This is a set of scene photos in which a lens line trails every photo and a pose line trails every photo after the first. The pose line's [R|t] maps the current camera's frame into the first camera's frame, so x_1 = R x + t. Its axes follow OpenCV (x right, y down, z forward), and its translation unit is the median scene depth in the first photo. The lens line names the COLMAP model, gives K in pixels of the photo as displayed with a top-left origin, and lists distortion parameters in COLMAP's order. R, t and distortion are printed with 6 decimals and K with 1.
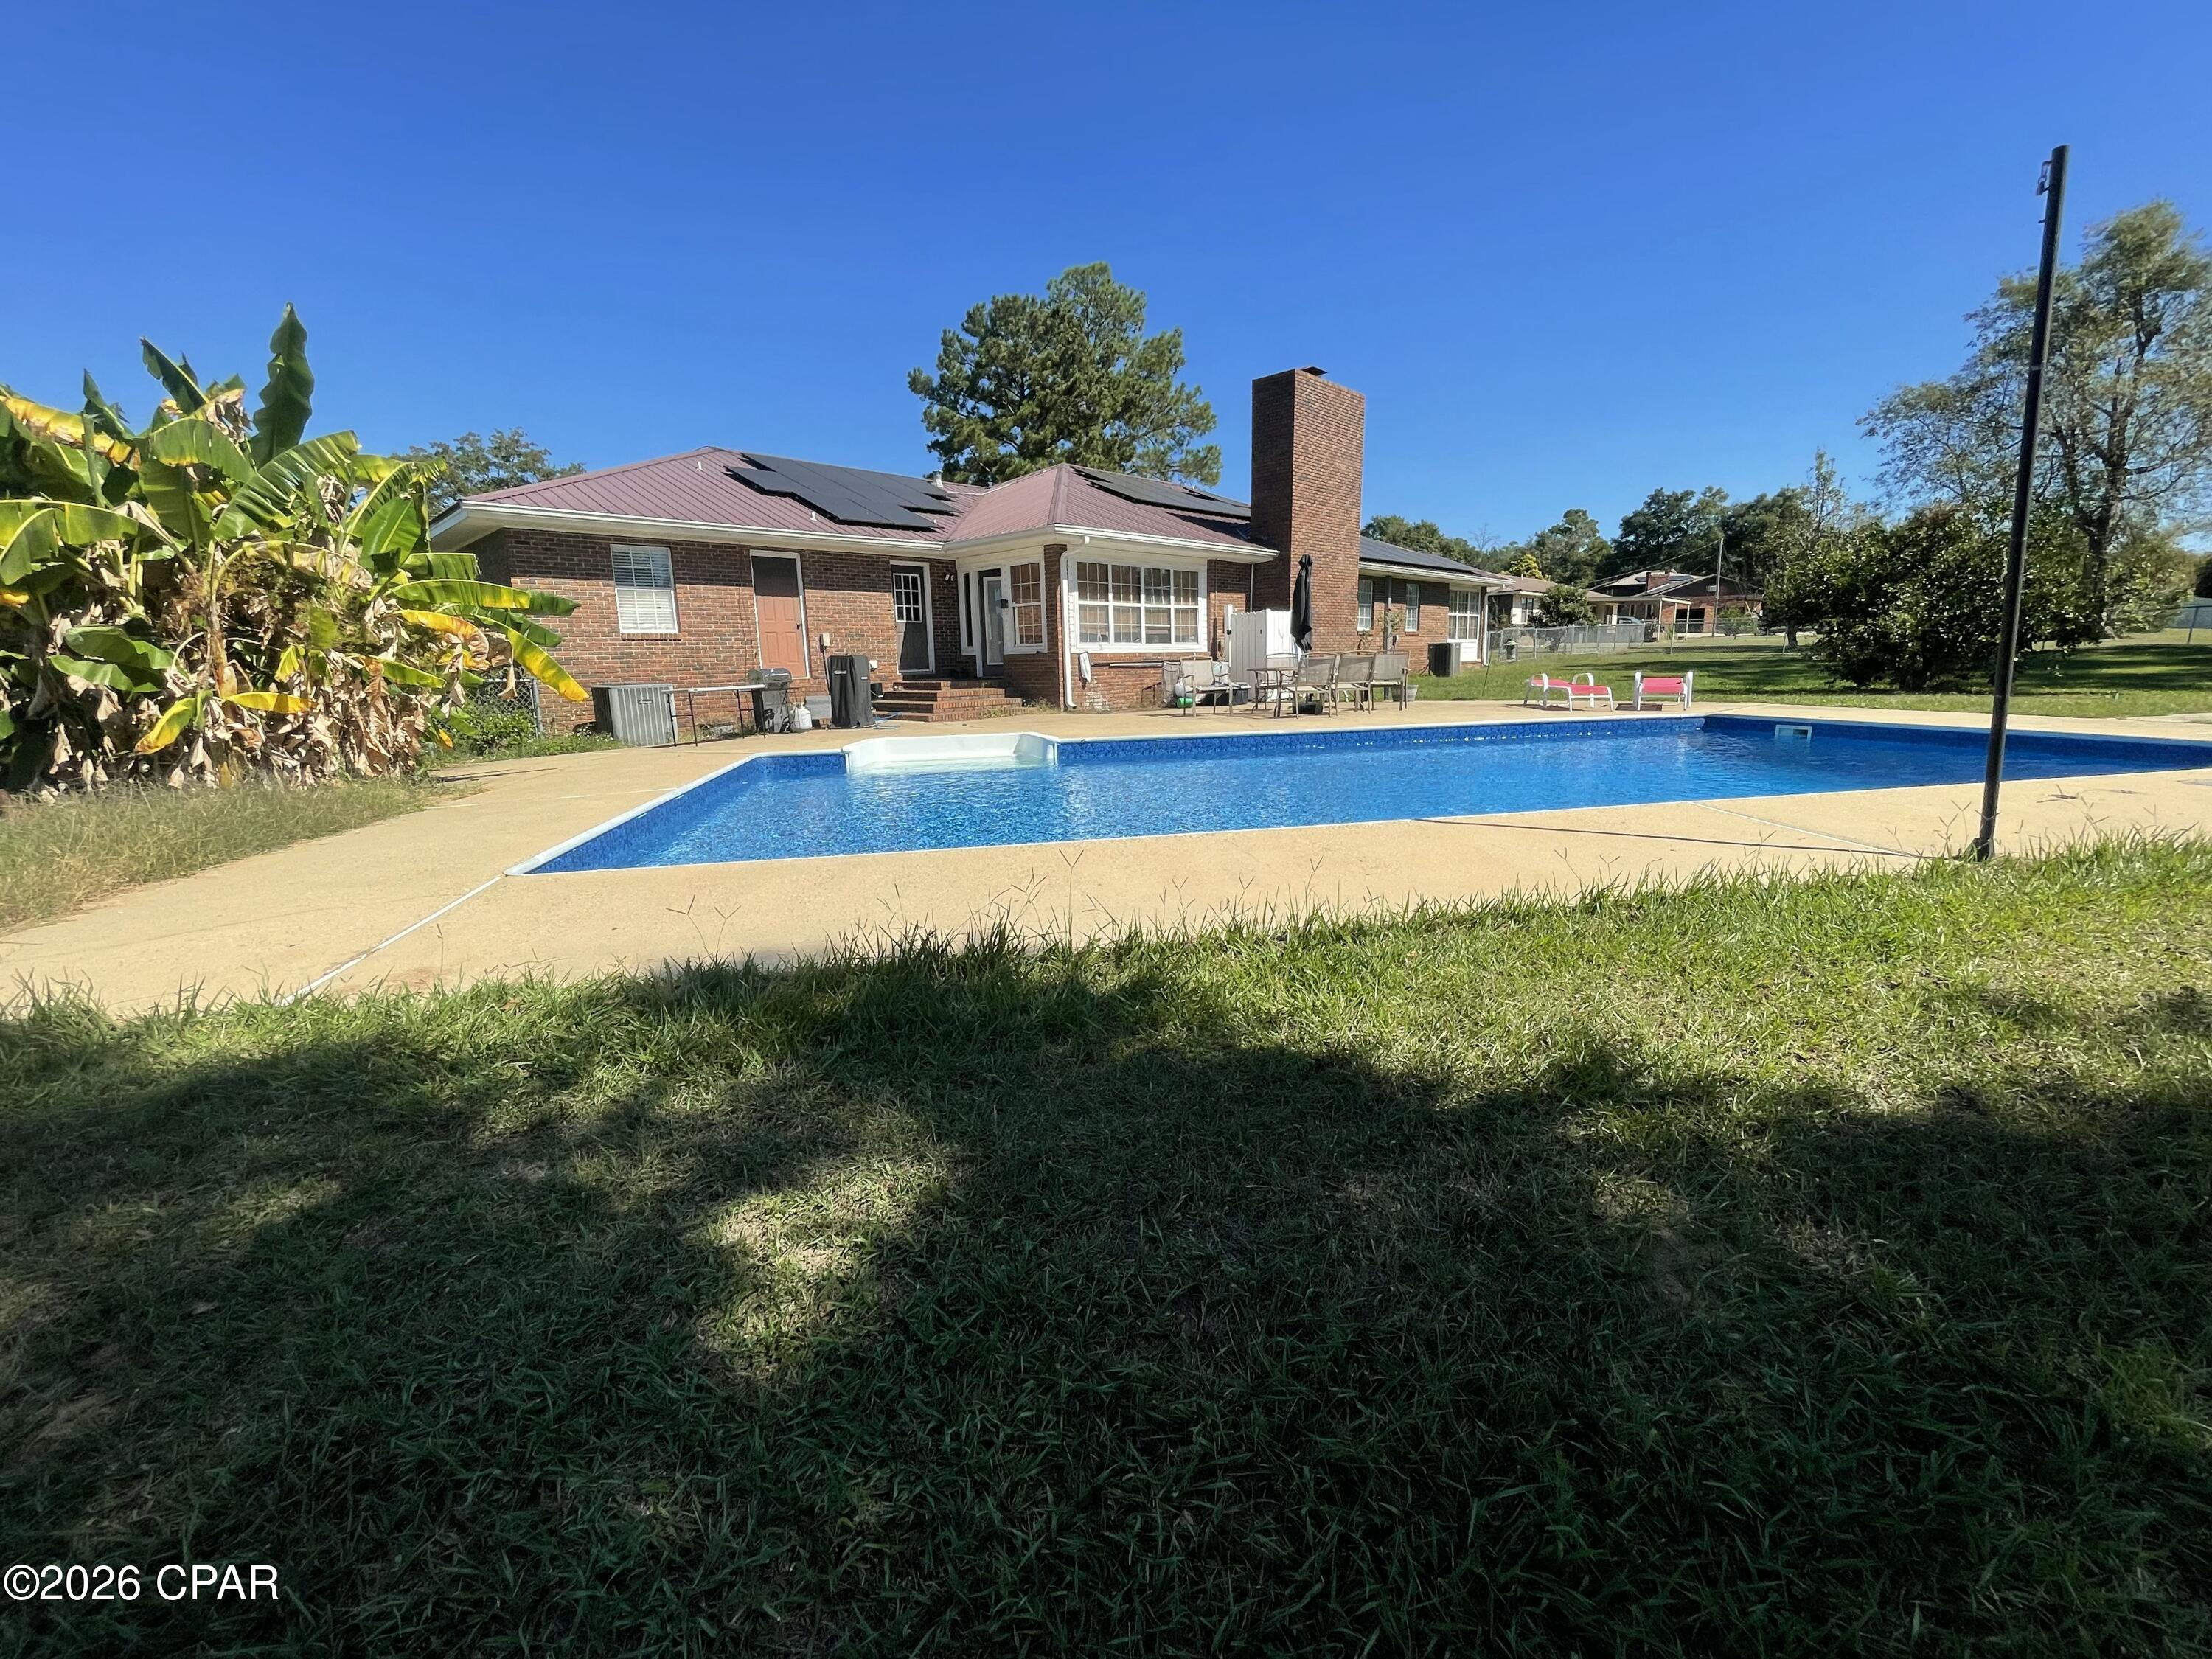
lens RADIAL K [[903.1, 0, 1099.5], [0, 903.1, 832.0], [0, 0, 1]] dist [-0.003592, 0.001291]
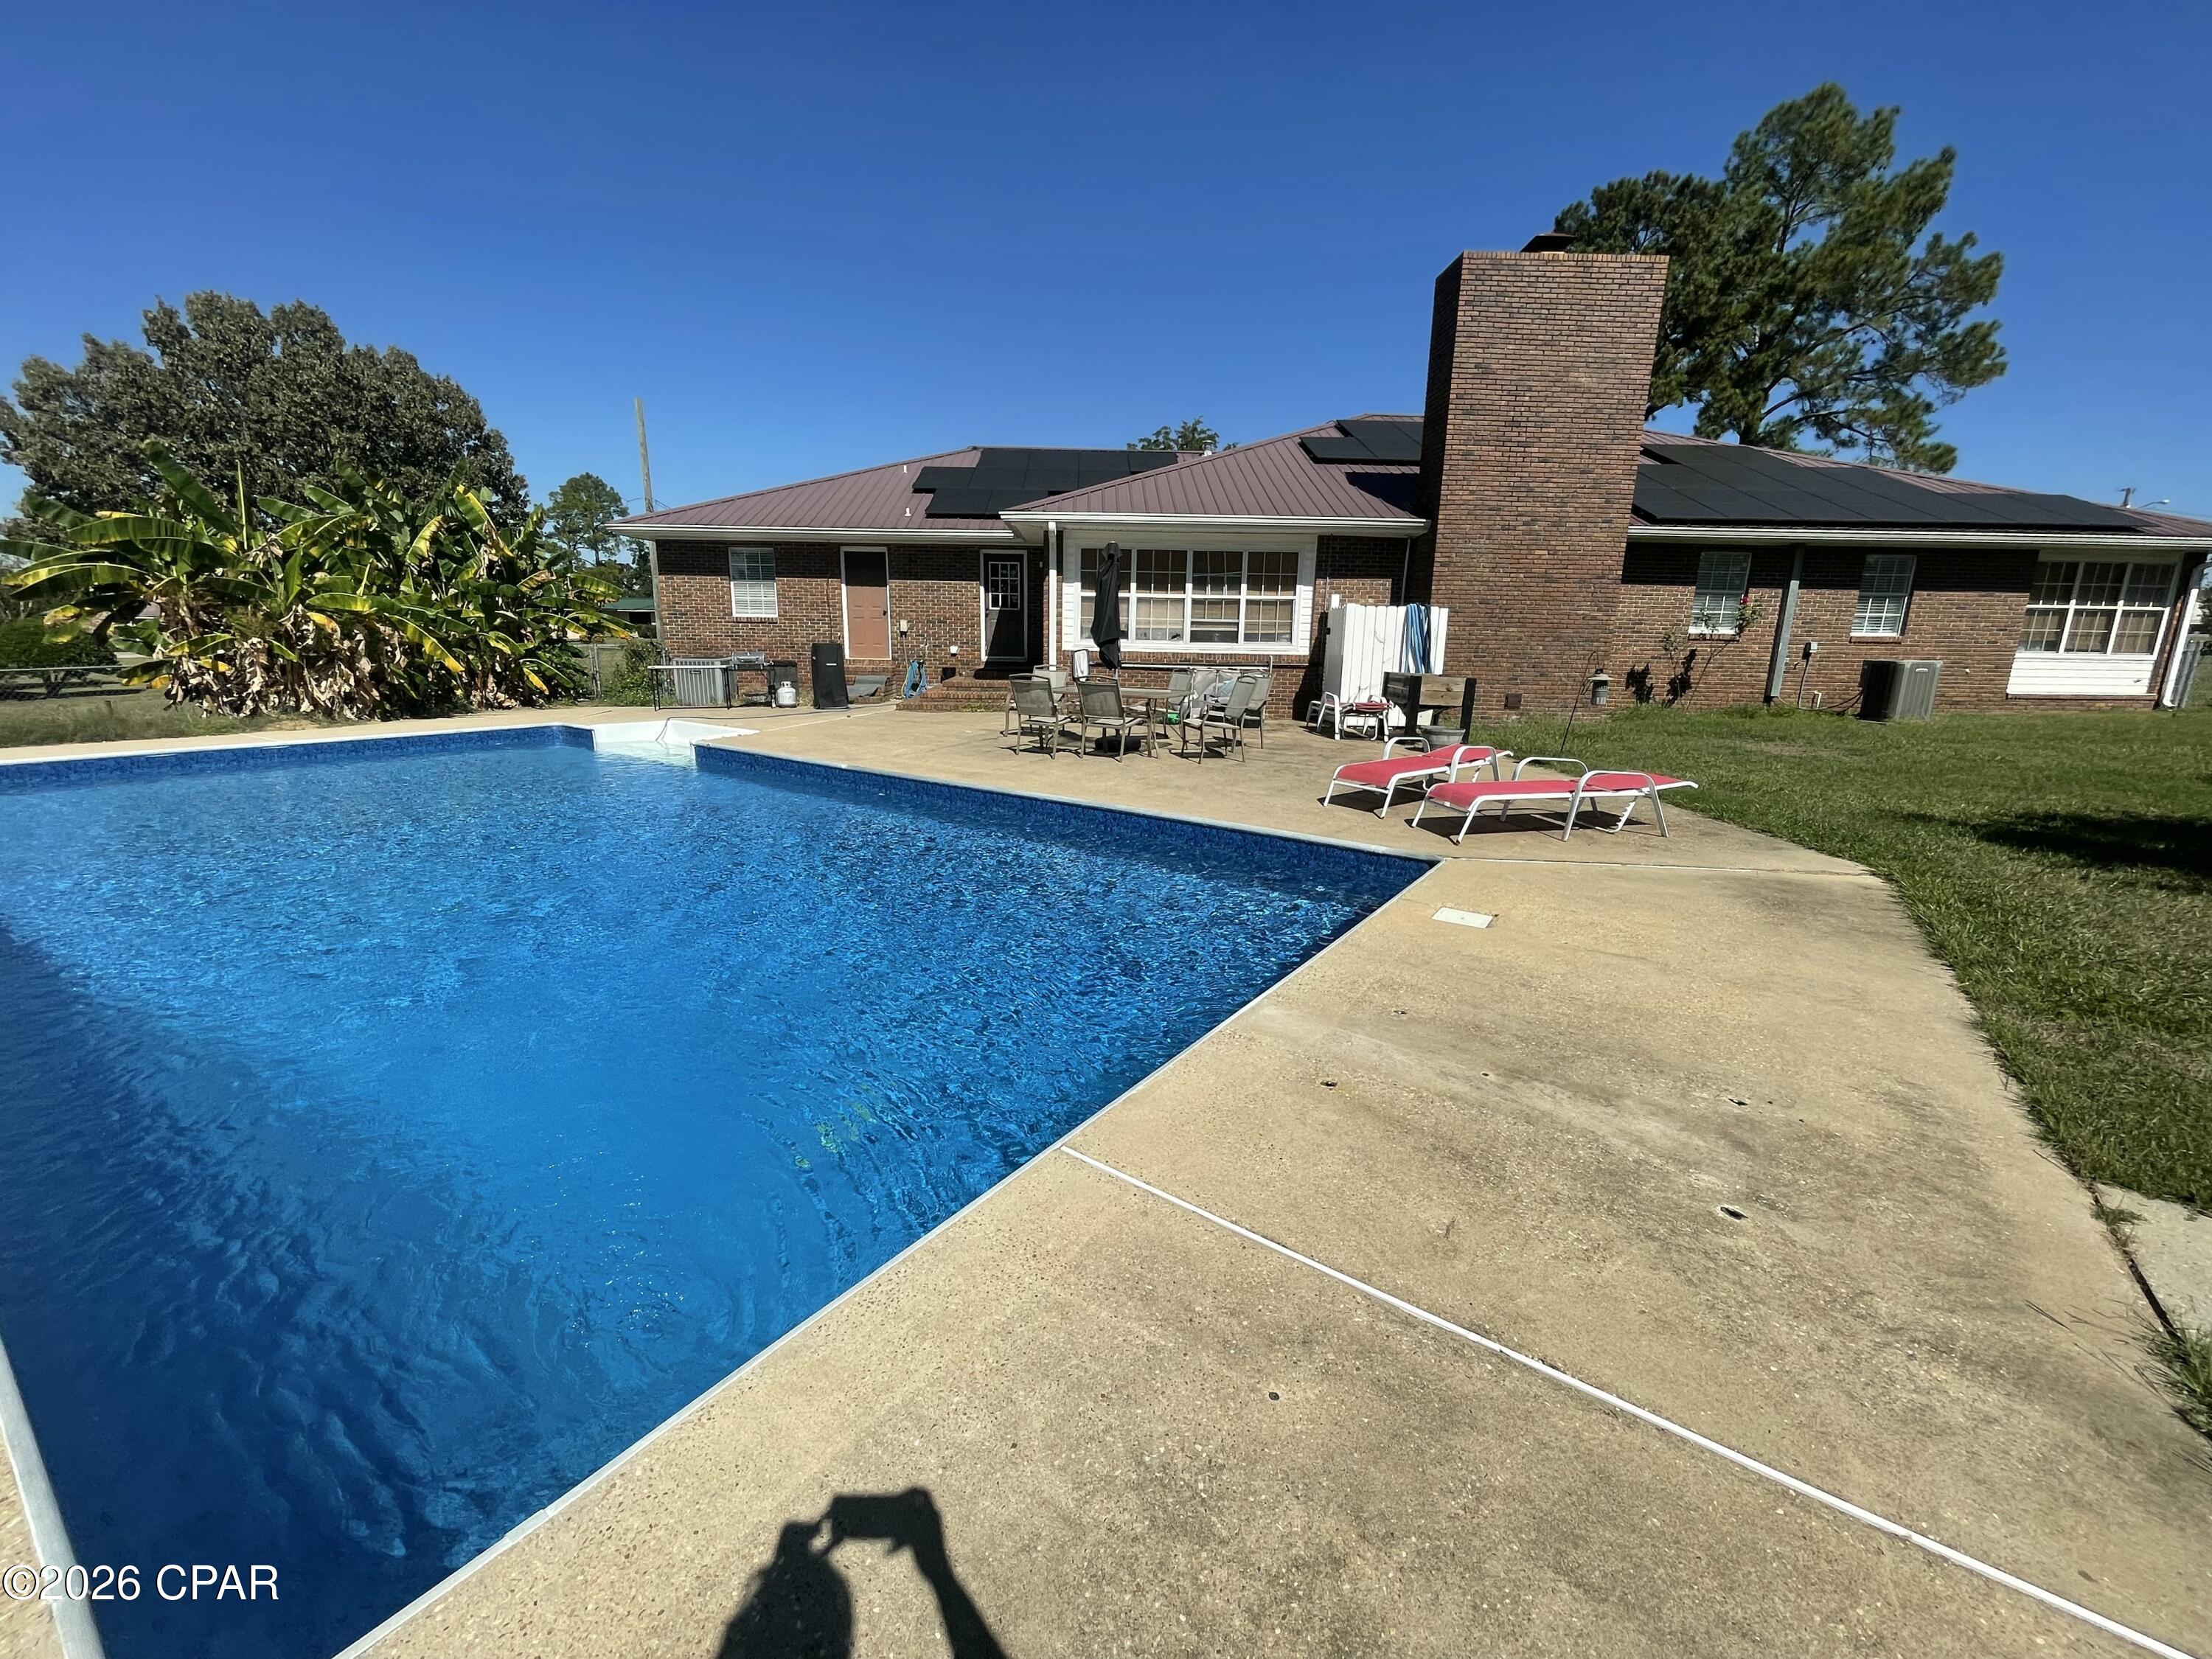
lens RADIAL K [[903.1, 0, 1106.0], [0, 903.1, 832.7], [0, 0, 1]] dist [-0.003592, 0.001291]
pose [[0.704477, 0.194991, -0.682416, 0.602514], [-0.164831, 0.980179, 0.109913, -0.113976], [0.690321, 0.035053, 0.722654, 0.343851]]
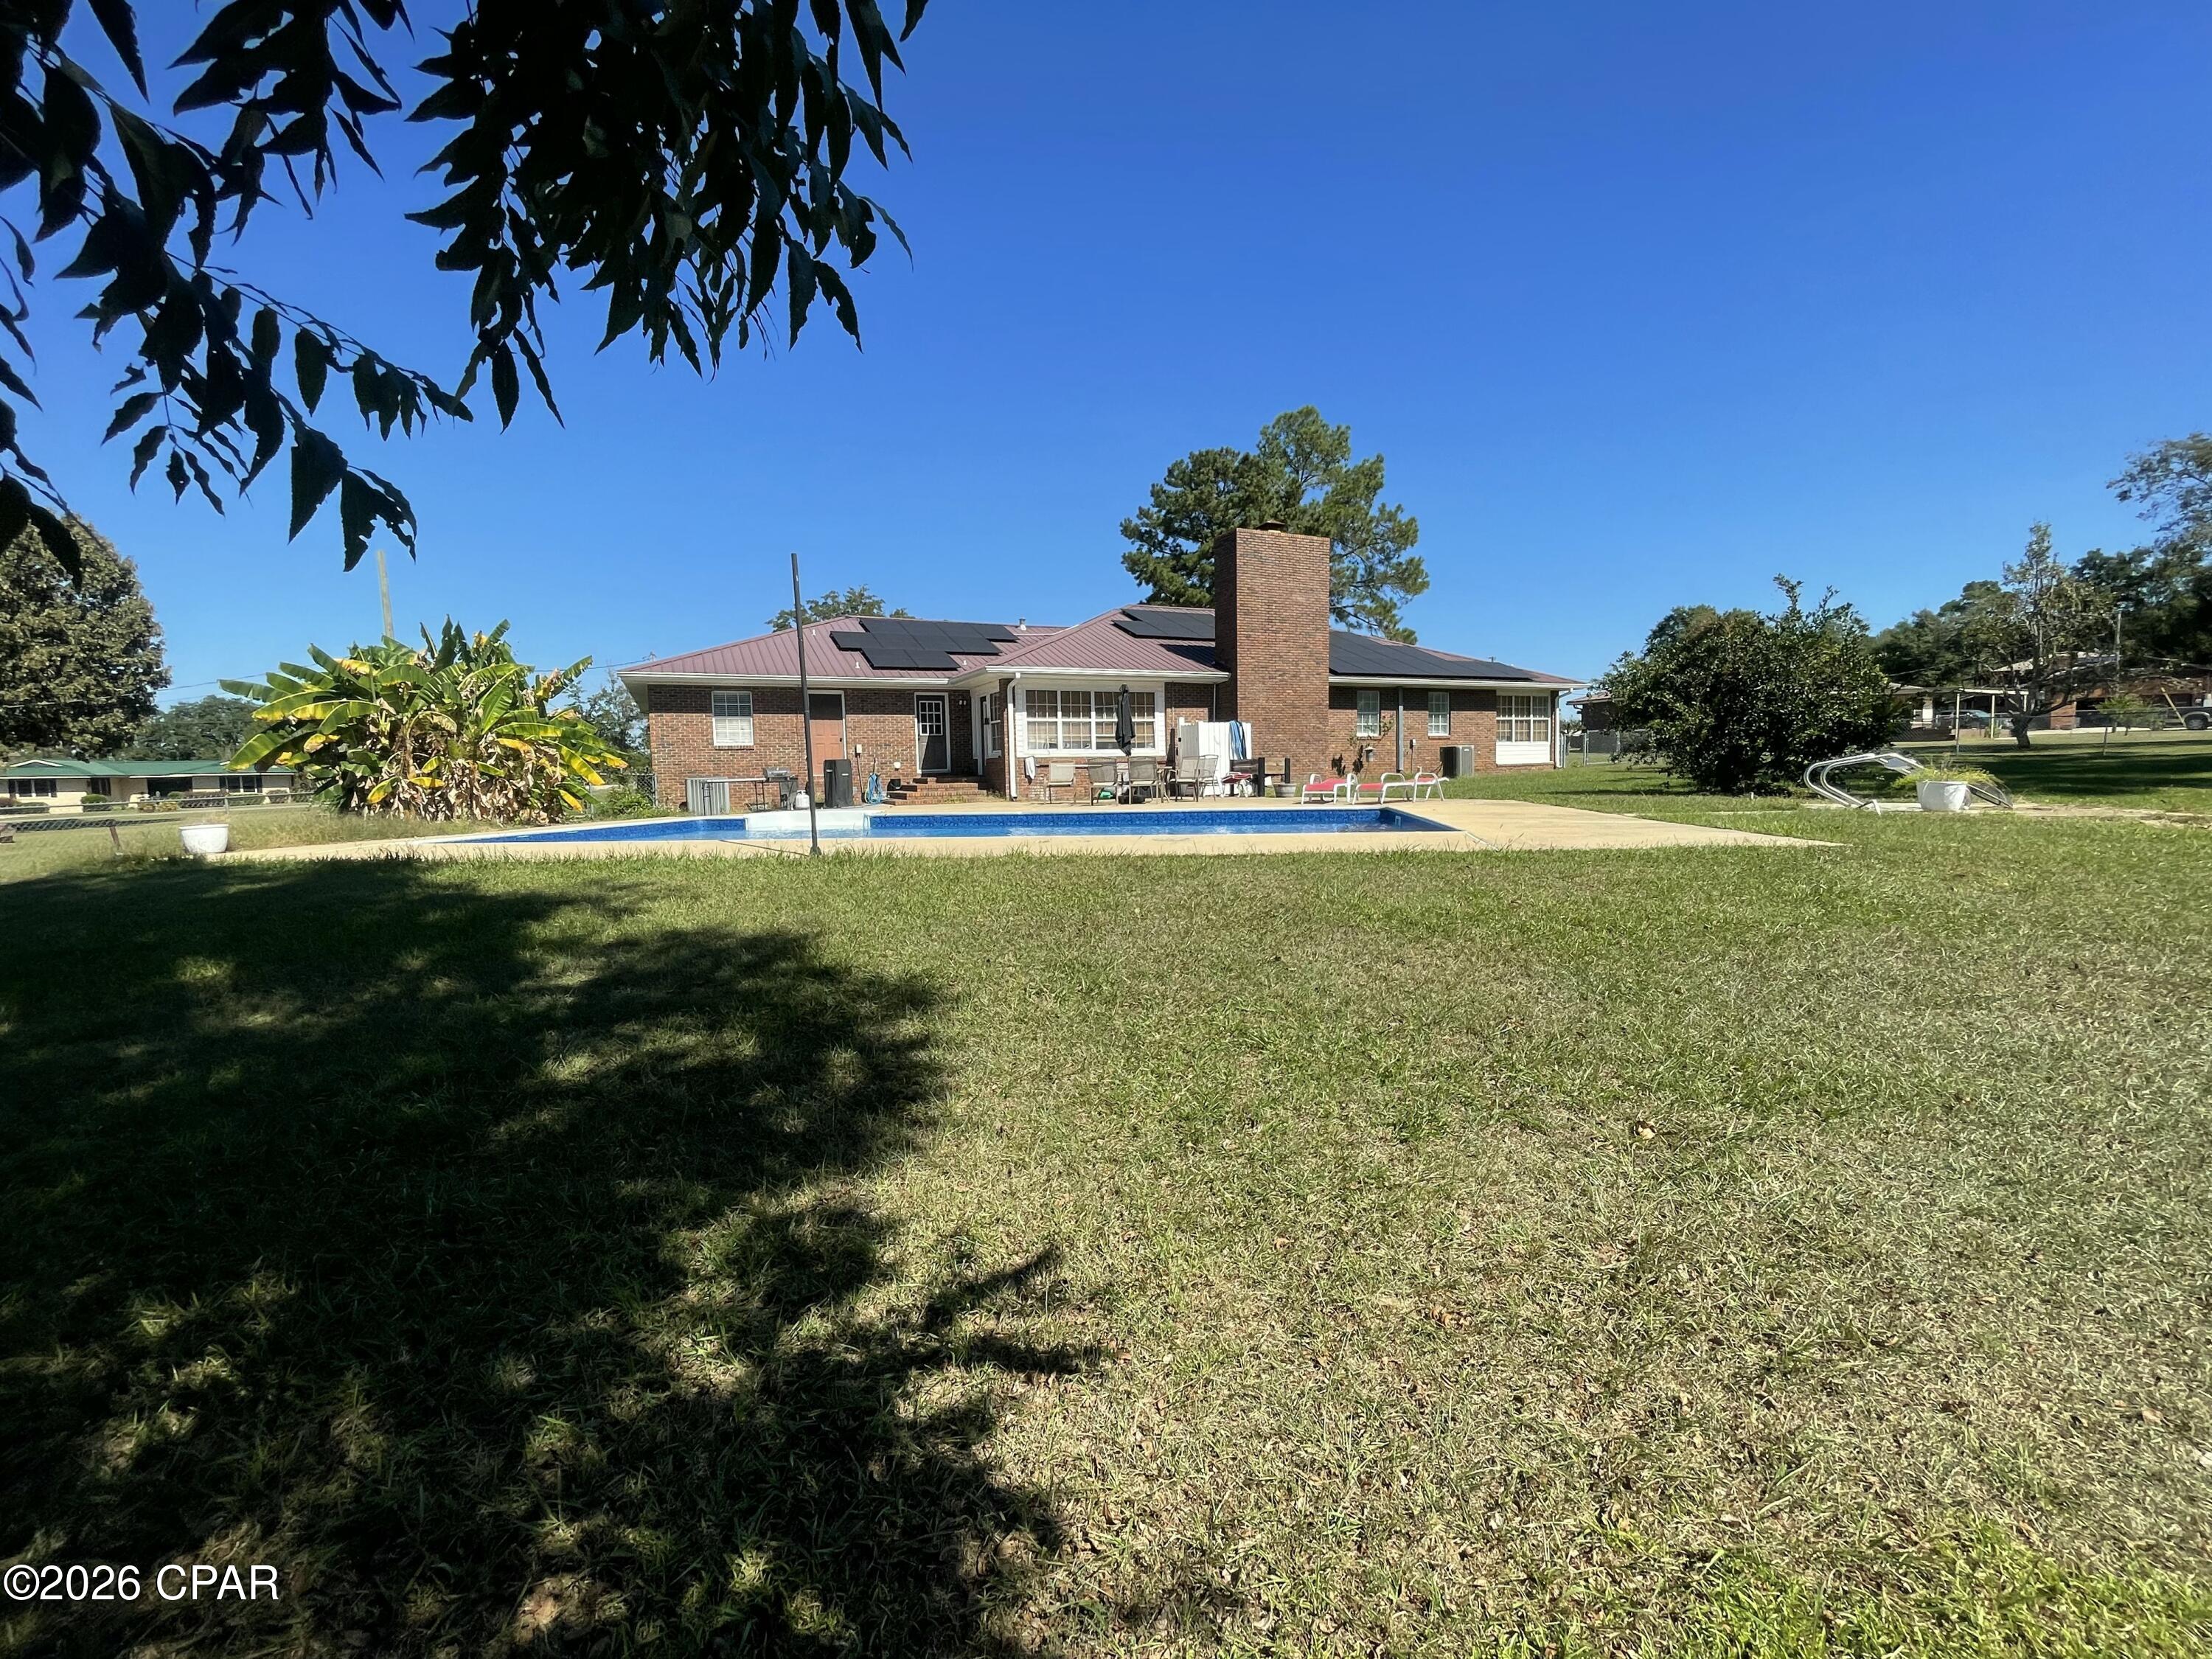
lens RADIAL K [[903.1, 0, 1102.4], [0, 903.1, 831.1], [0, 0, 1]] dist [-0.003592, 0.001291]
pose [[0.934951, 0.026556, -0.353782, 0.511004], [-0.065460, 0.992986, -0.098457, 0.029829], [0.348686, 0.115211, 0.930131, -0.165281]]
